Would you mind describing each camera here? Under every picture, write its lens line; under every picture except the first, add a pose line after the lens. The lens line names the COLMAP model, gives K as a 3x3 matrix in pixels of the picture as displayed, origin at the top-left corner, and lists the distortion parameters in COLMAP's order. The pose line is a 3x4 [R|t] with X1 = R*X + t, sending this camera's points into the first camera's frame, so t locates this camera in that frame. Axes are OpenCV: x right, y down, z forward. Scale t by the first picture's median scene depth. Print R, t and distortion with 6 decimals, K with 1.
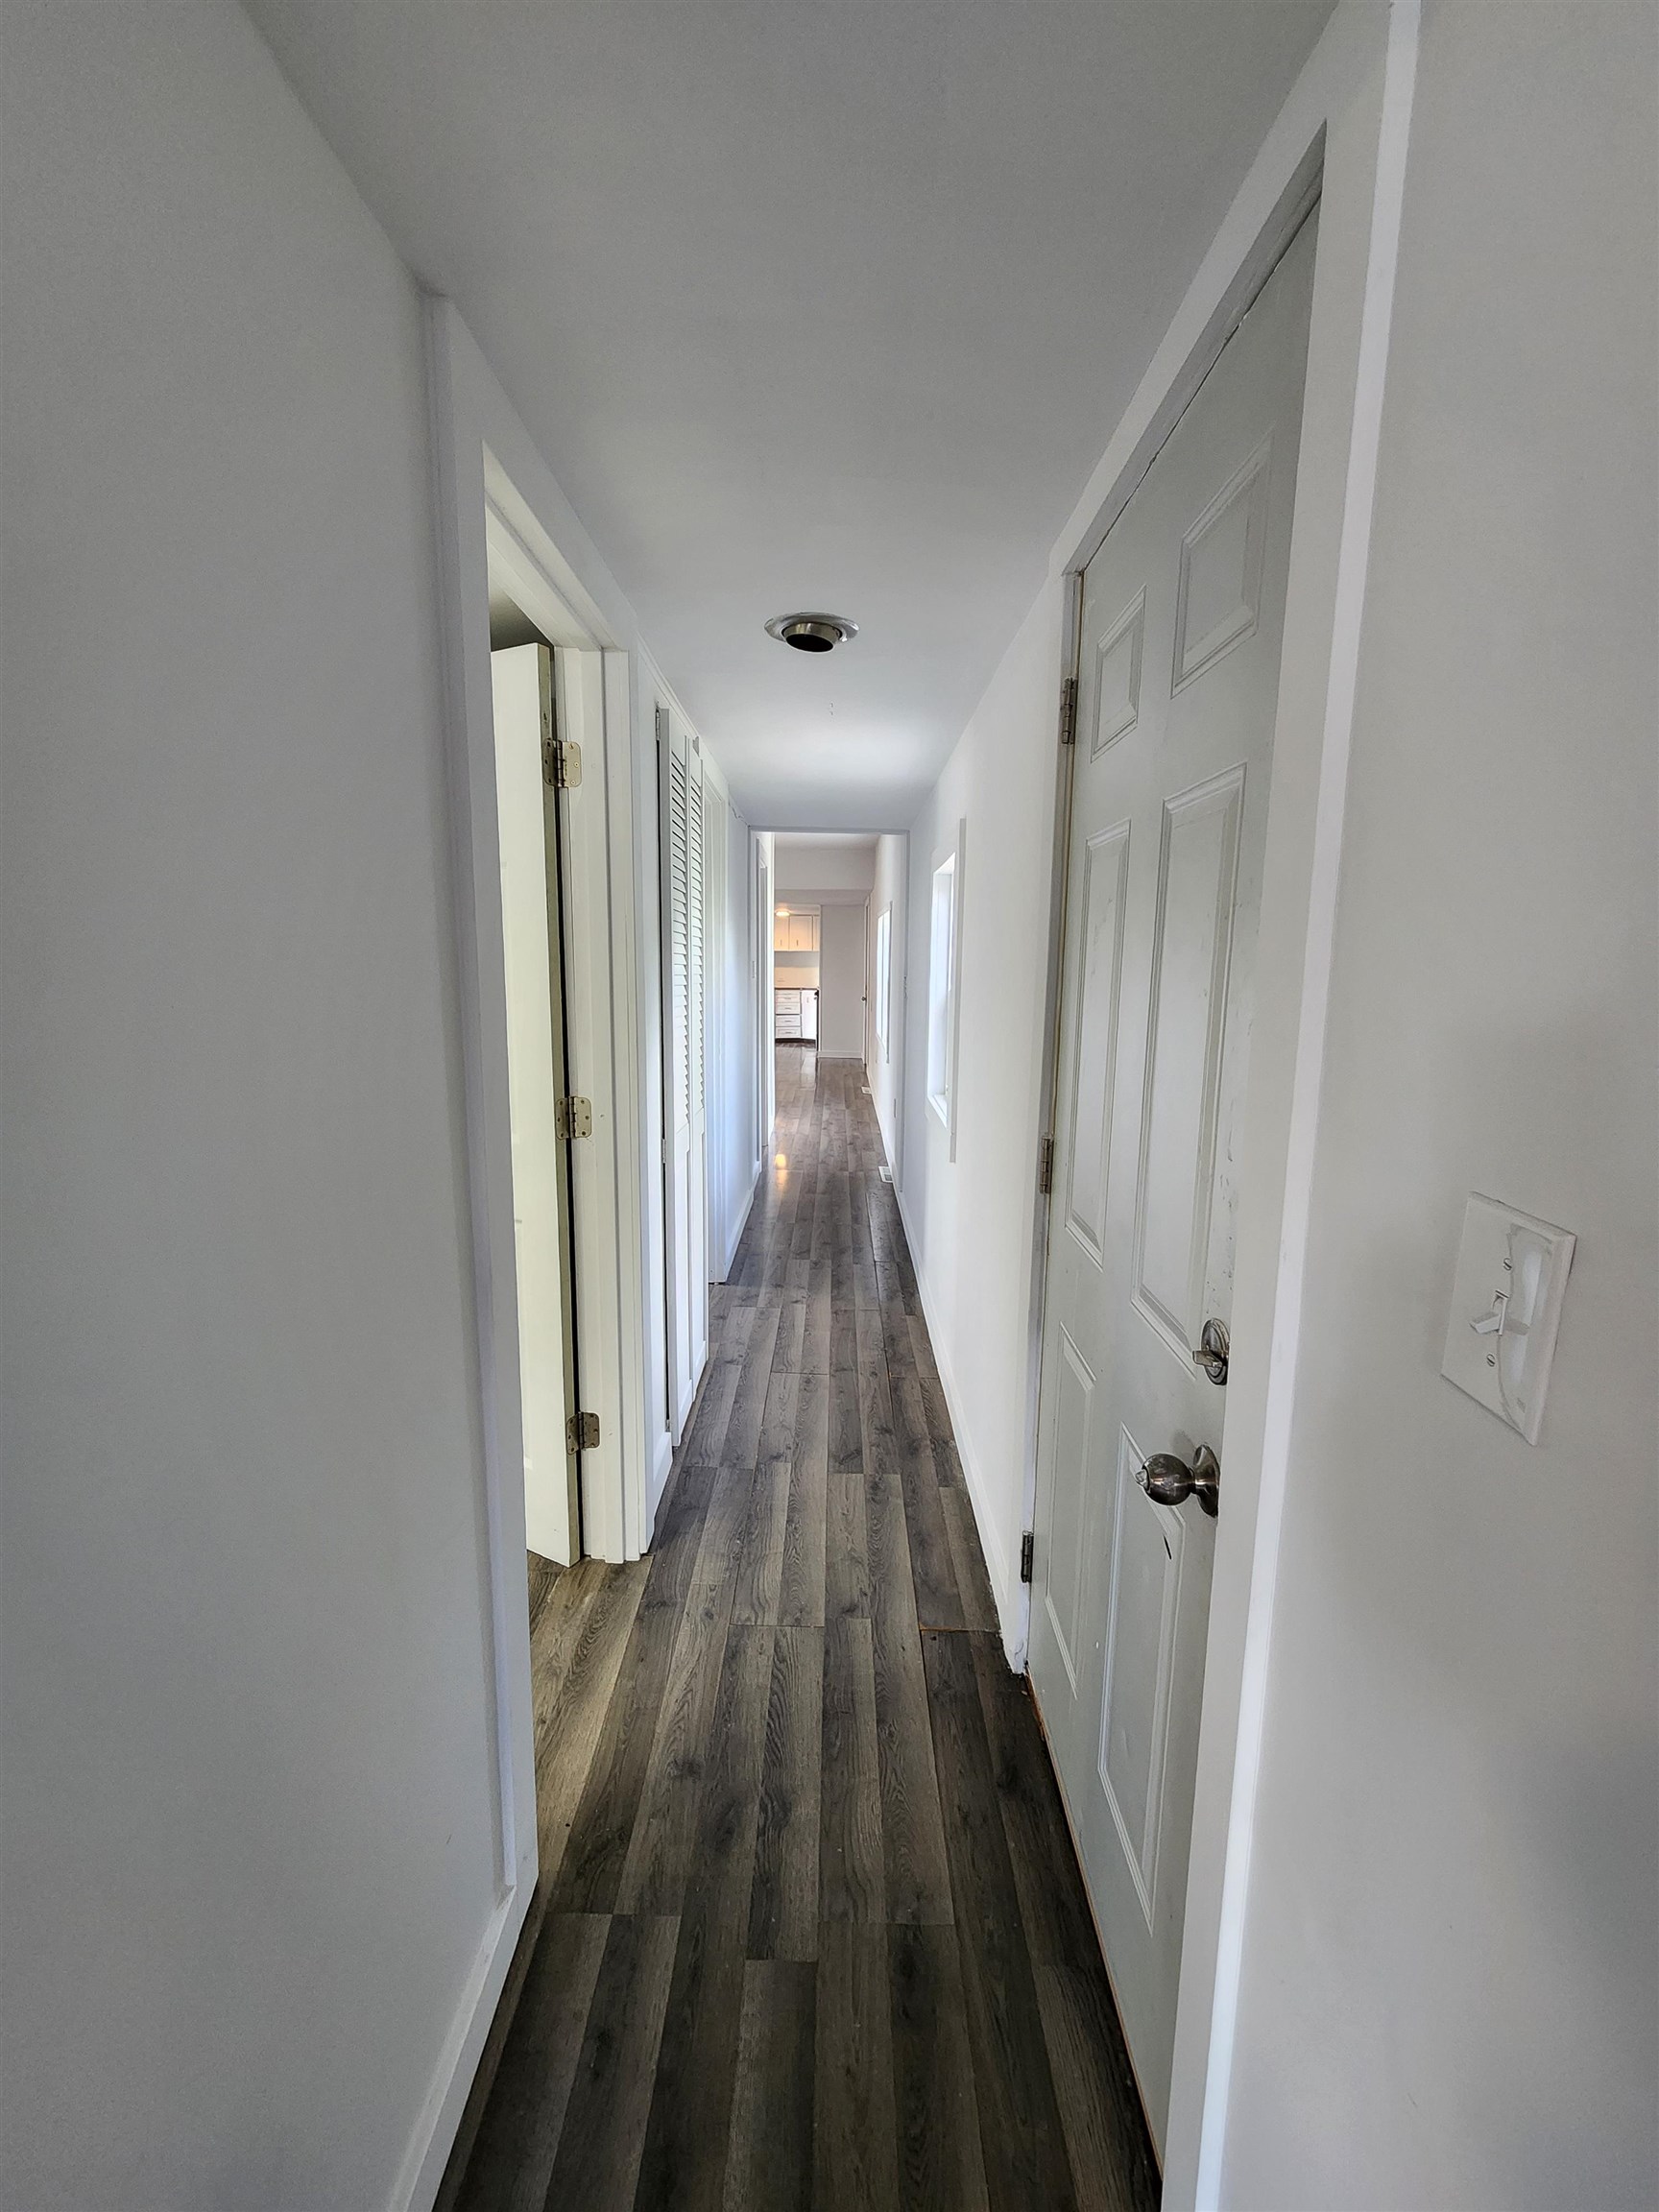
lens RADIAL K [[904.1, 0, 829.5], [0, 904.1, 1106.0], [0, 0, 1]] dist [-0.000976, -0.000389]
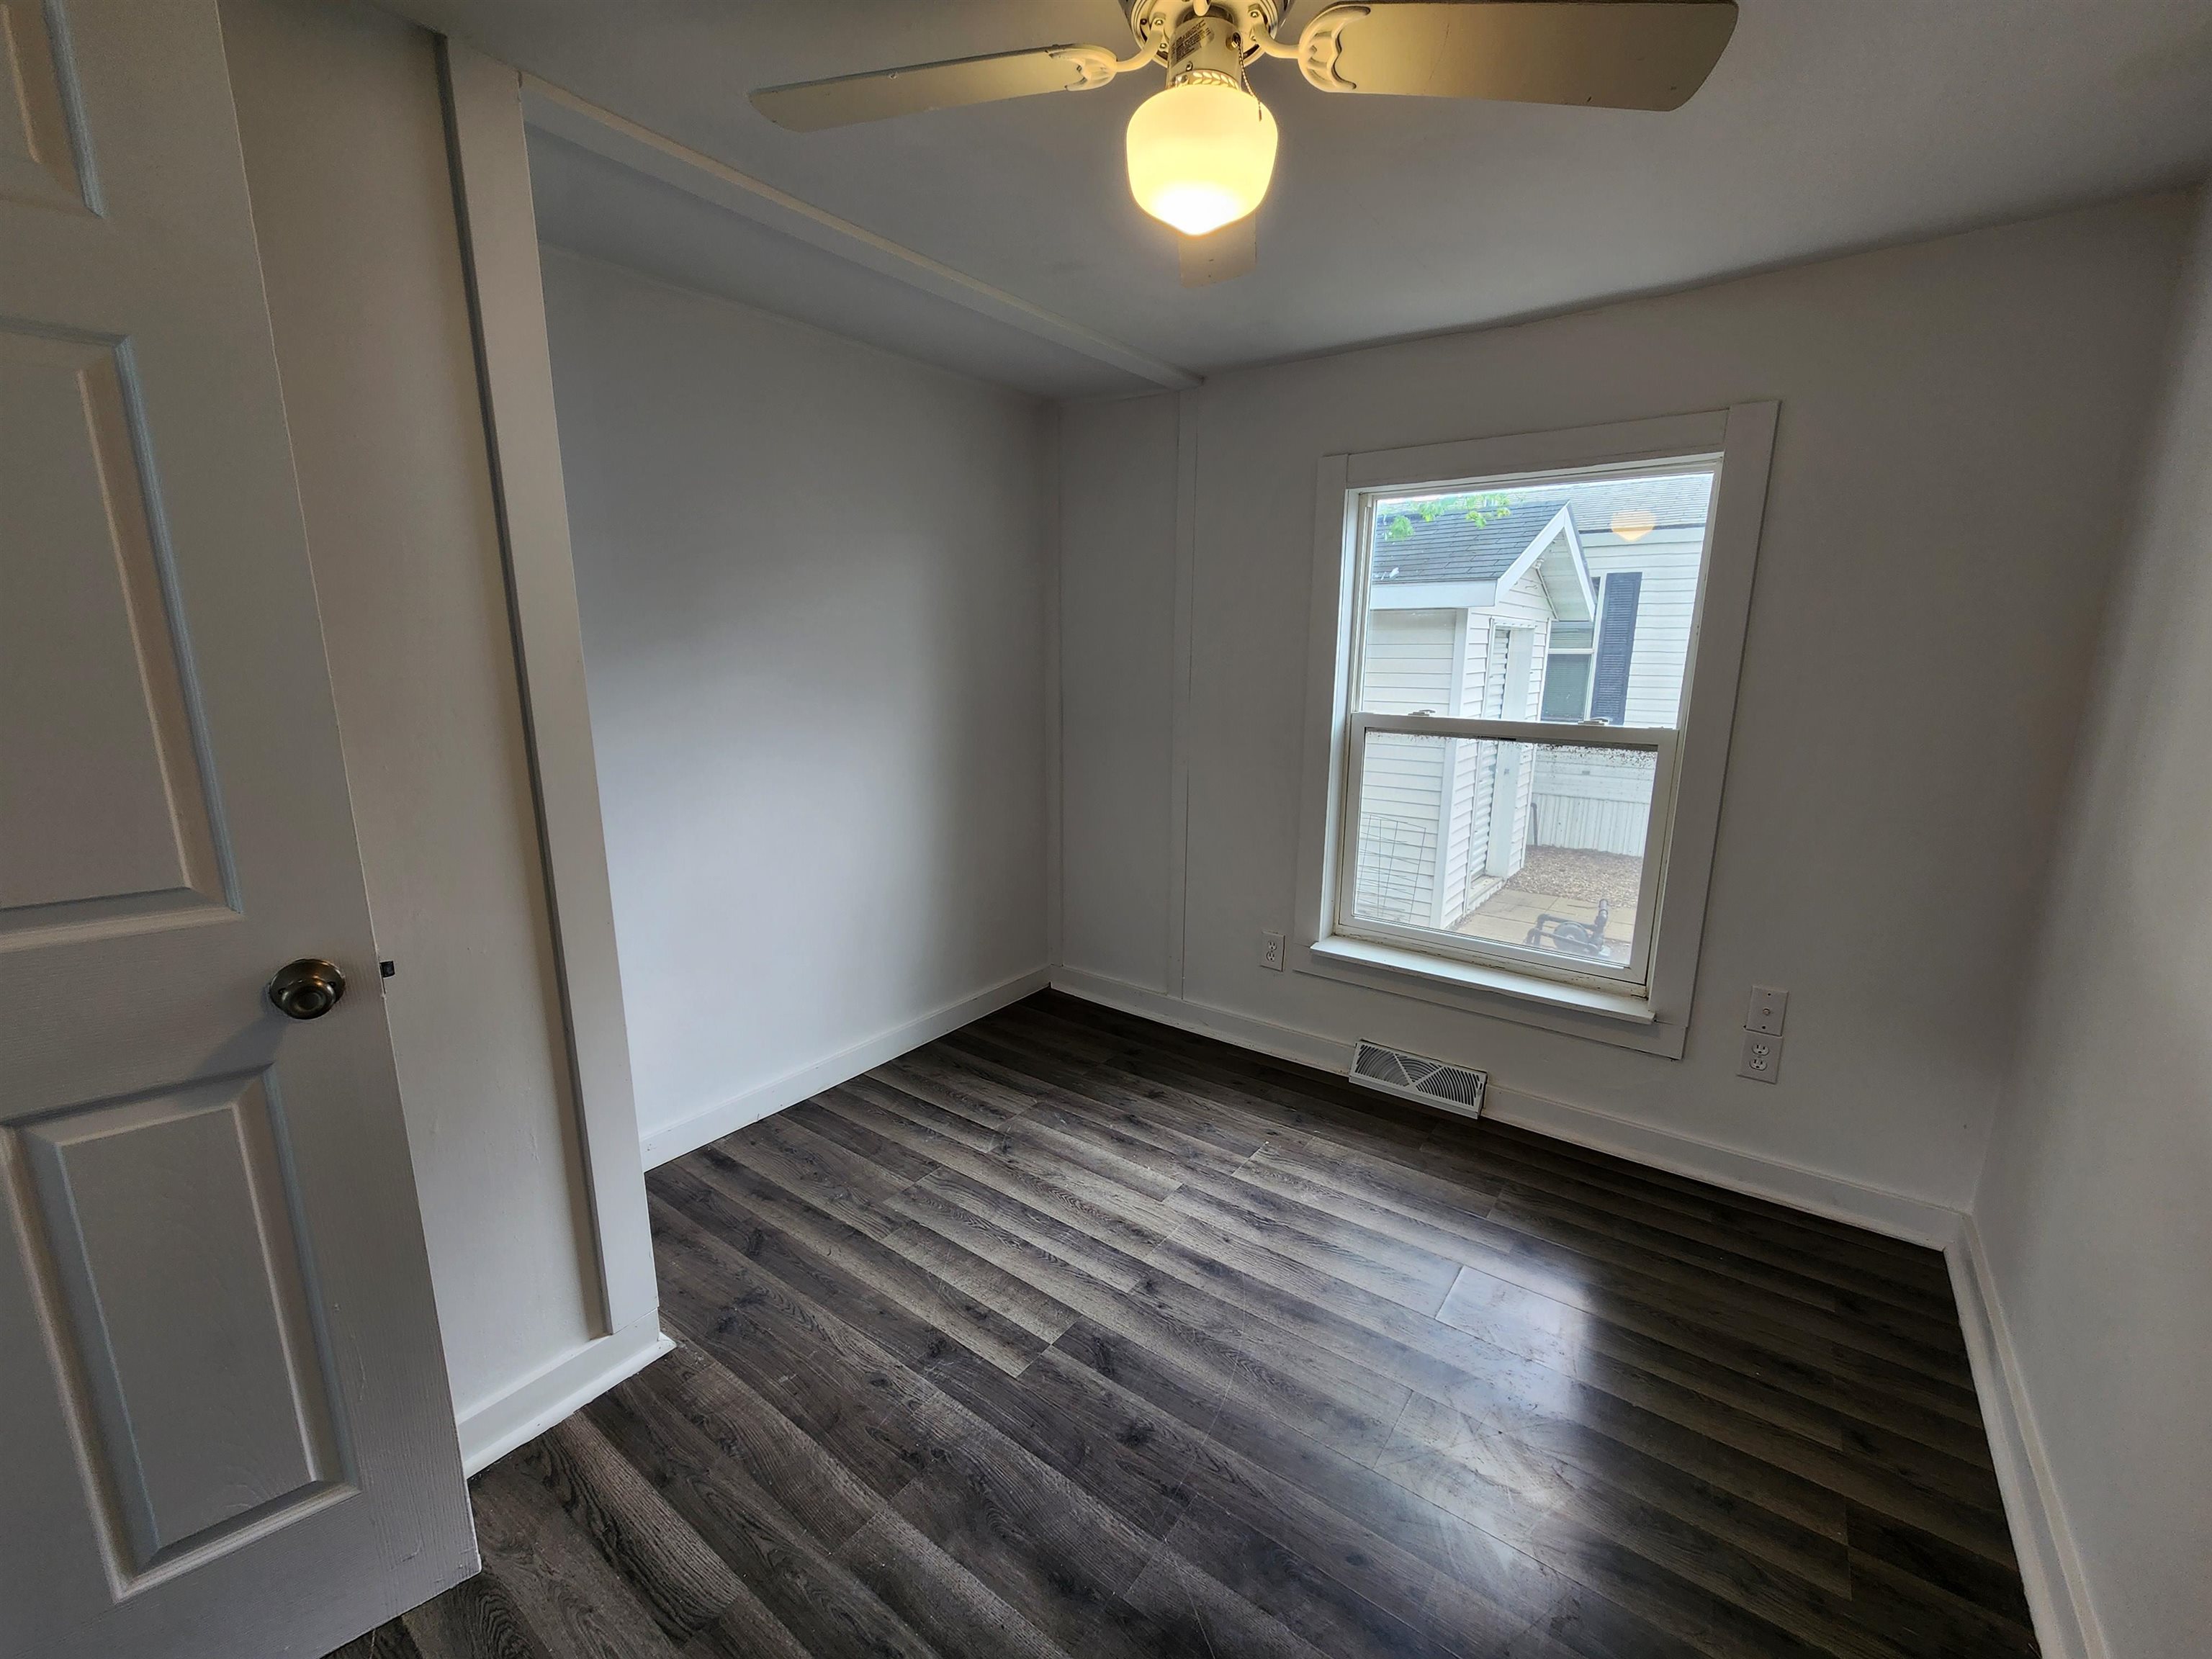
lens RADIAL K [[904.1, 0, 1106.0], [0, 904.1, 829.5], [0, 0, 1]] dist [-0.000976, -0.000389]
pose [[-0.577436, 0.191816, -0.793583, 0.510442], [-0.103624, 0.946929, 0.304281, -0.218885], [0.809833, 0.257937, -0.526914, 1.295039]]
